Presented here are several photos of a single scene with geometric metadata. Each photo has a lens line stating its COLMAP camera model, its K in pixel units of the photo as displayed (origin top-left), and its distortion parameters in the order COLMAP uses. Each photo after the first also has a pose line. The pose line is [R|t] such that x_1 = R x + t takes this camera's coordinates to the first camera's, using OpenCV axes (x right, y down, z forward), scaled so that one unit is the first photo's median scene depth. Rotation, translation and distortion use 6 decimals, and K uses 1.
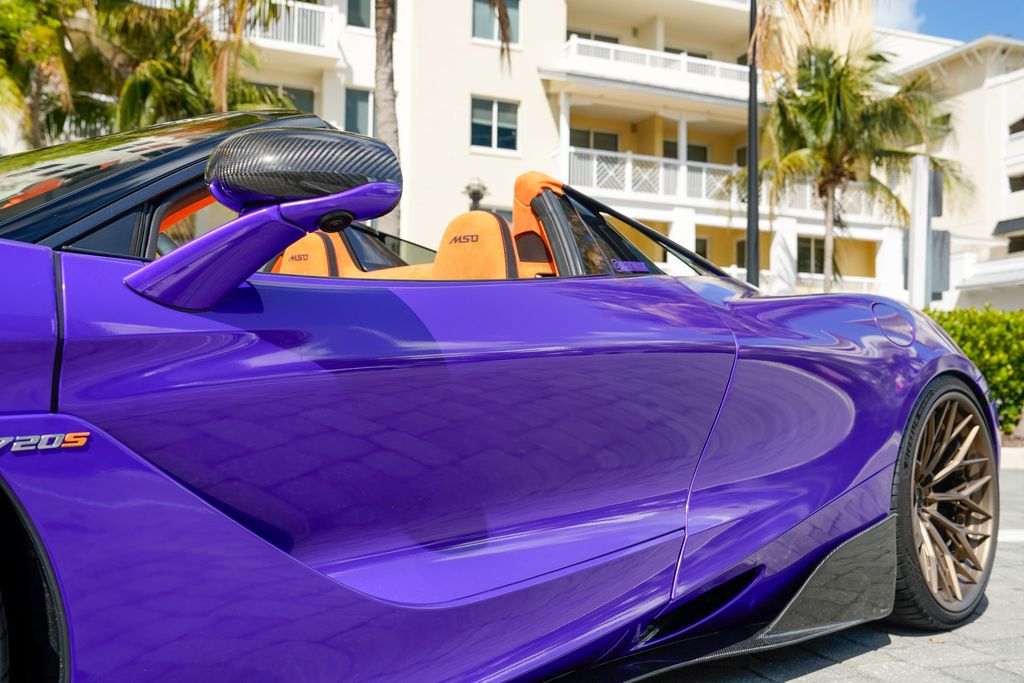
lens RADIAL K [[992.7, 0, 516.4], [0, 992.7, 354.0], [0, 0, 1]] dist [-0.021964, 0.144100]
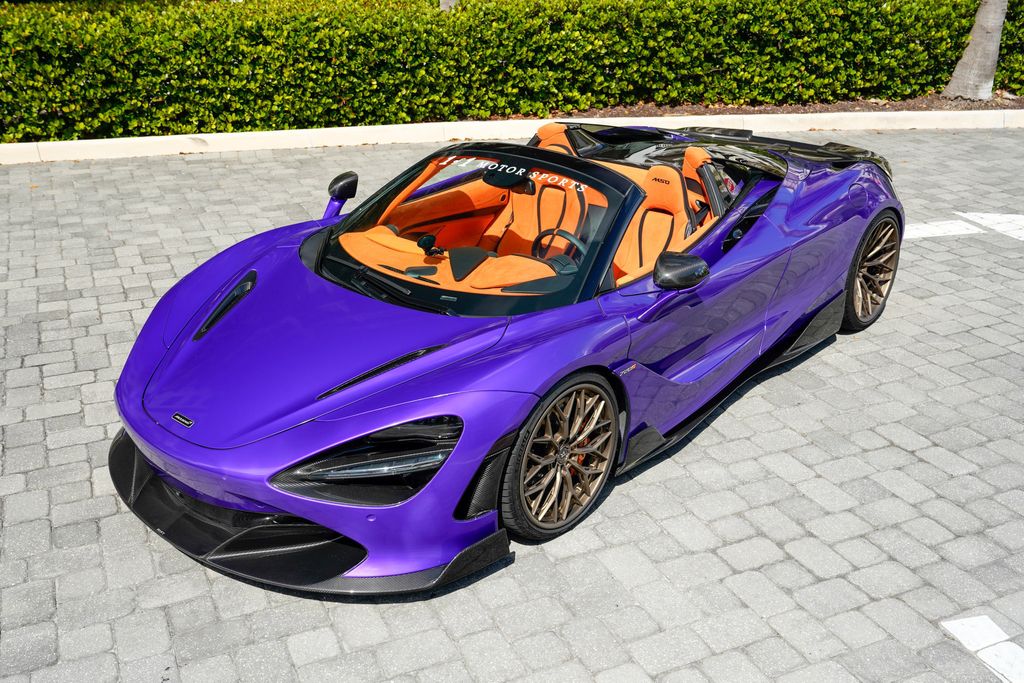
lens RADIAL K [[989.3, 0, 513.0], [0, 989.3, 352.3], [0, 0, 1]] dist [-0.016015, 0.121122]
pose [[0.998290, -0.038381, 0.044088, -0.375551], [0.015289, 0.899427, 0.436804, -0.563771], [-0.056419, -0.435384, 0.898475, -0.807644]]
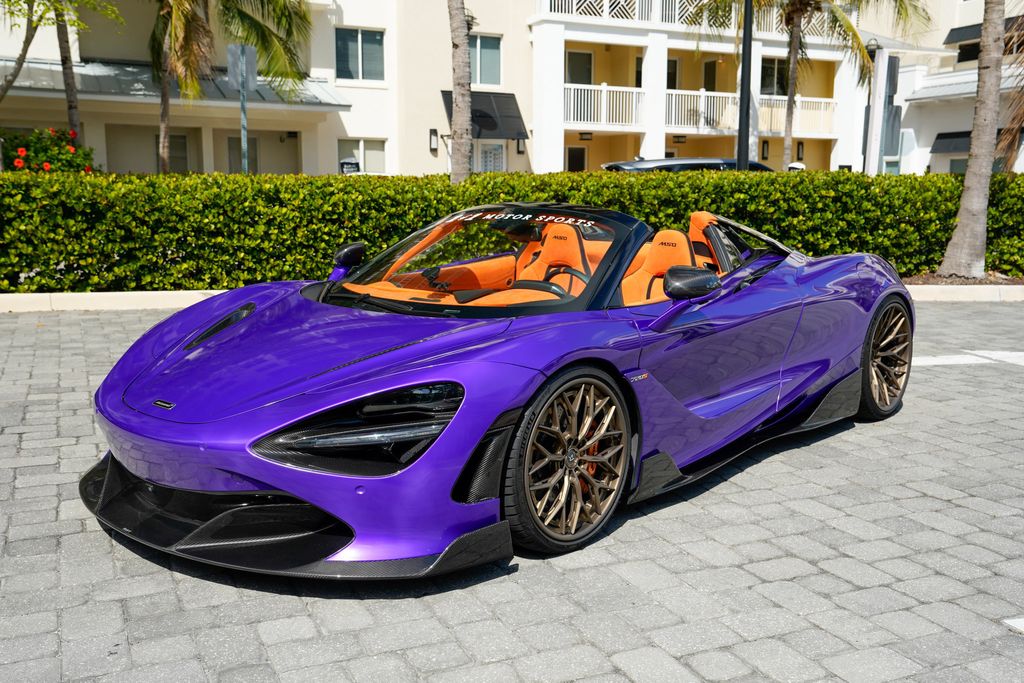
lens RADIAL K [[990.8, 0, 517.5], [0, 990.8, 351.5], [0, 0, 1]] dist [-0.019748, 0.134086]
pose [[0.998539, -0.017963, 0.050954, -0.381930], [0.007500, 0.980065, 0.198534, -0.248032], [-0.053505, -0.197862, 0.978769, -0.849221]]
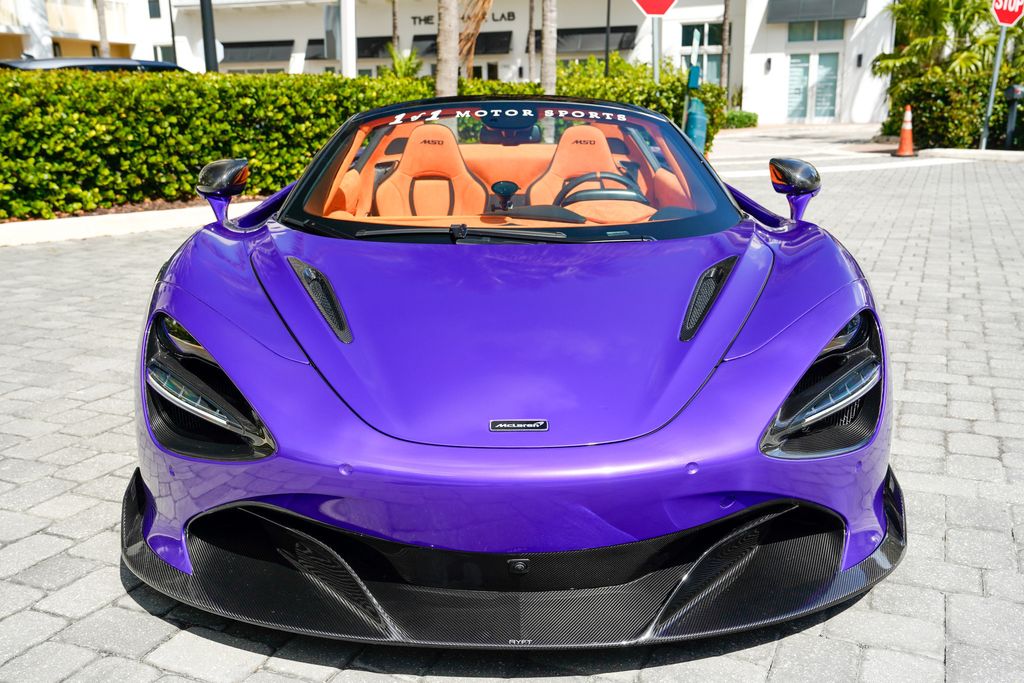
lens RADIAL K [[990.8, 0, 517.5], [0, 990.8, 351.5], [0, 0, 1]] dist [-0.019748, 0.134086]
pose [[0.699328, -0.193894, 0.688001, -1.188041], [-0.008661, 0.960138, 0.279392, -0.204676], [-0.714749, -0.201345, 0.669772, -0.180072]]
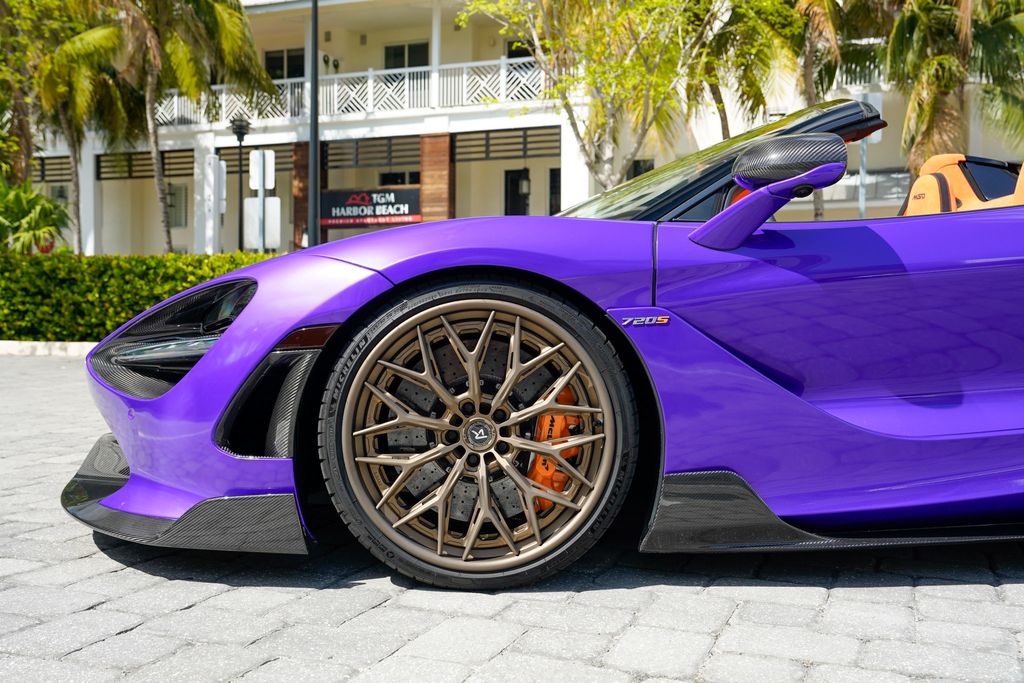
lens RADIAL K [[1003.4, 0, 512.0], [0, 1003.4, 341.5], [0, 0, 1]] dist [-0.009465, 0.142848]
pose [[0.726371, -0.002257, -0.687299, 0.254716], [0.037019, 0.998671, 0.035845, 0.016719], [0.686305, -0.051480, 0.725490, -0.235174]]
